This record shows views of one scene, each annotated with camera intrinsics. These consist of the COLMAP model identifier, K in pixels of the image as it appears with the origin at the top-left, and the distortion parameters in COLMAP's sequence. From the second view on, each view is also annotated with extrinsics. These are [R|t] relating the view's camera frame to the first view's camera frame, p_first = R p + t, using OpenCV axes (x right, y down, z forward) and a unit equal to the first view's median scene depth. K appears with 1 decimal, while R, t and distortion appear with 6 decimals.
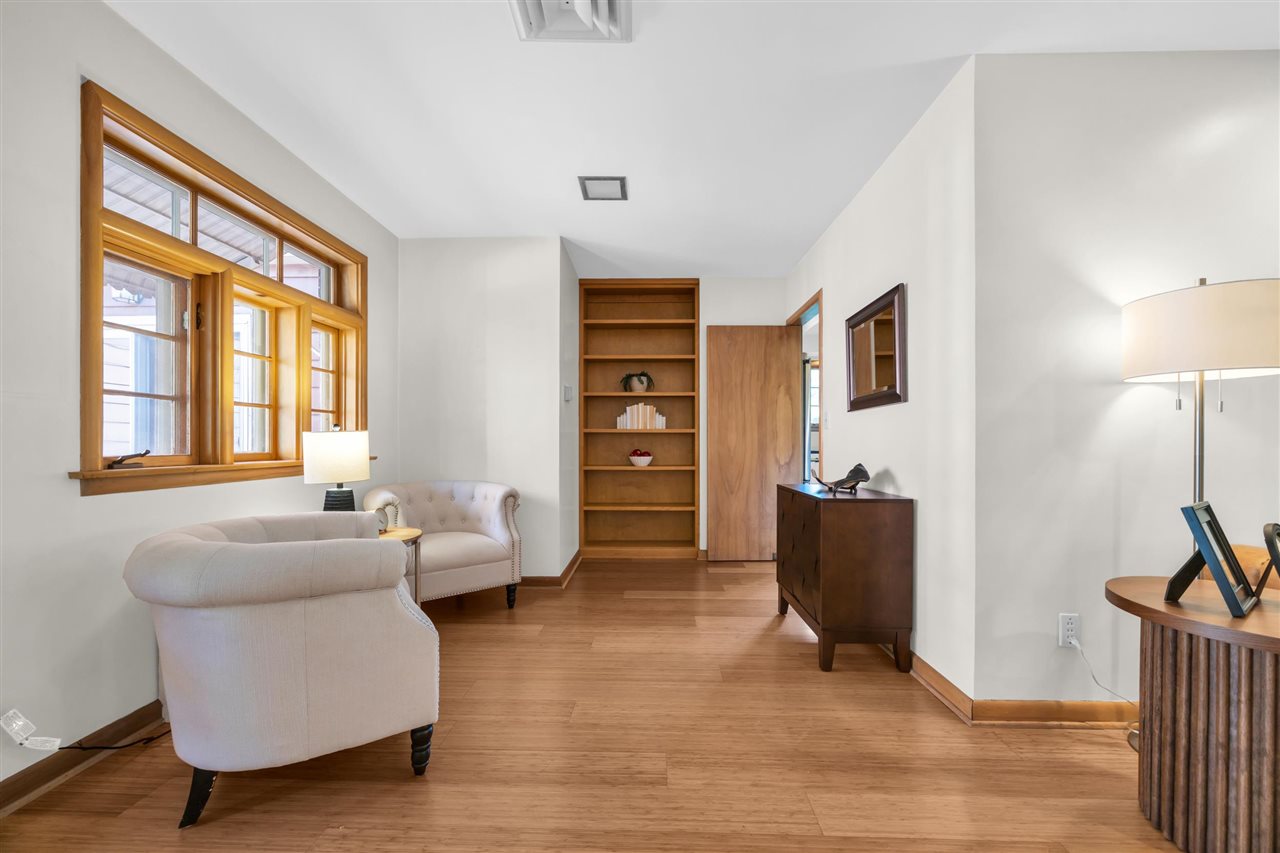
lens RADIAL K [[487.9, 0, 638.0], [0, 487.9, 429.1], [0, 0, 1]] dist [-0.002201, -0.000449]
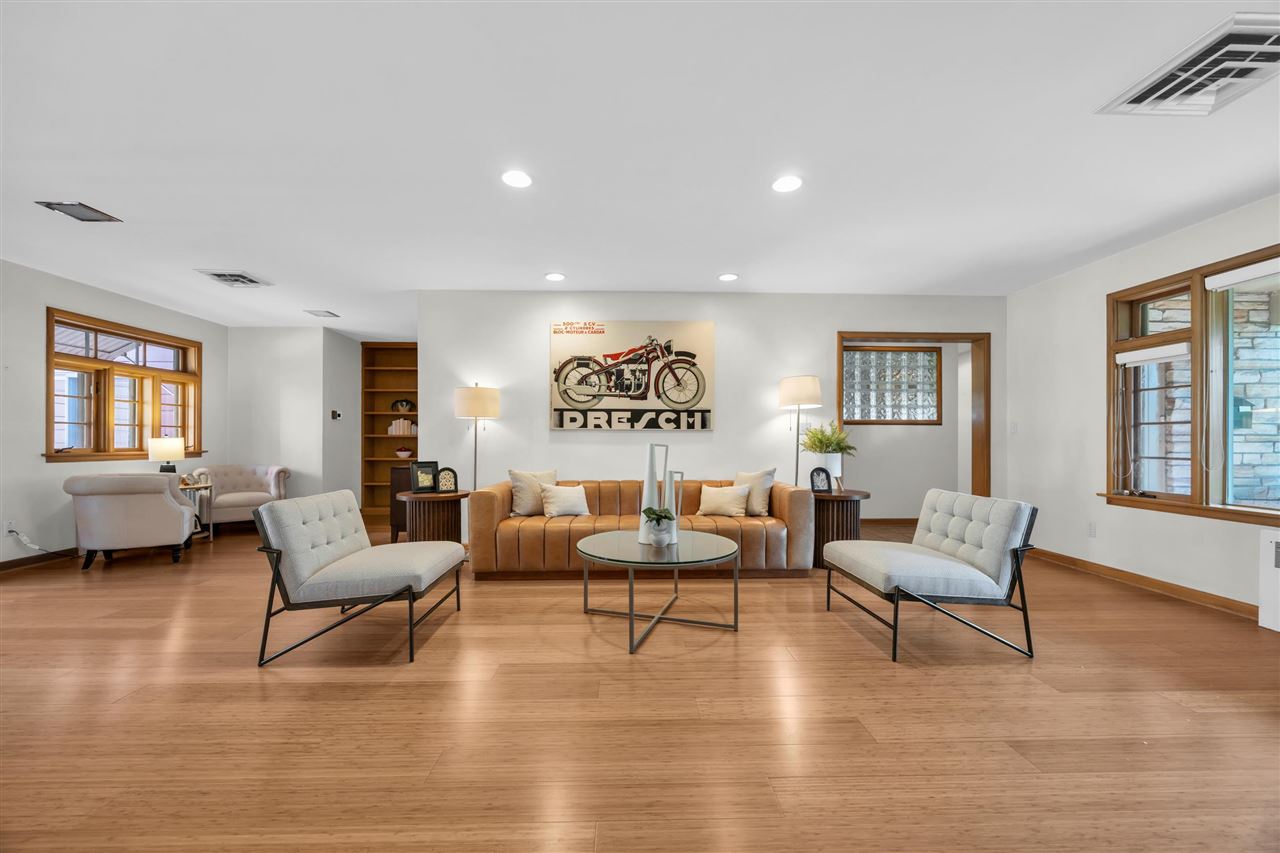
lens RADIAL K [[487.9, 0, 638.0], [0, 487.9, 429.1], [0, 0, 1]] dist [-0.002201, -0.000449]
pose [[0.997527, -0.001192, 0.070269, 1.324508], [0.001514, 0.999989, -0.004531, -0.020391], [-0.070263, 0.004626, 0.997518, -1.312016]]
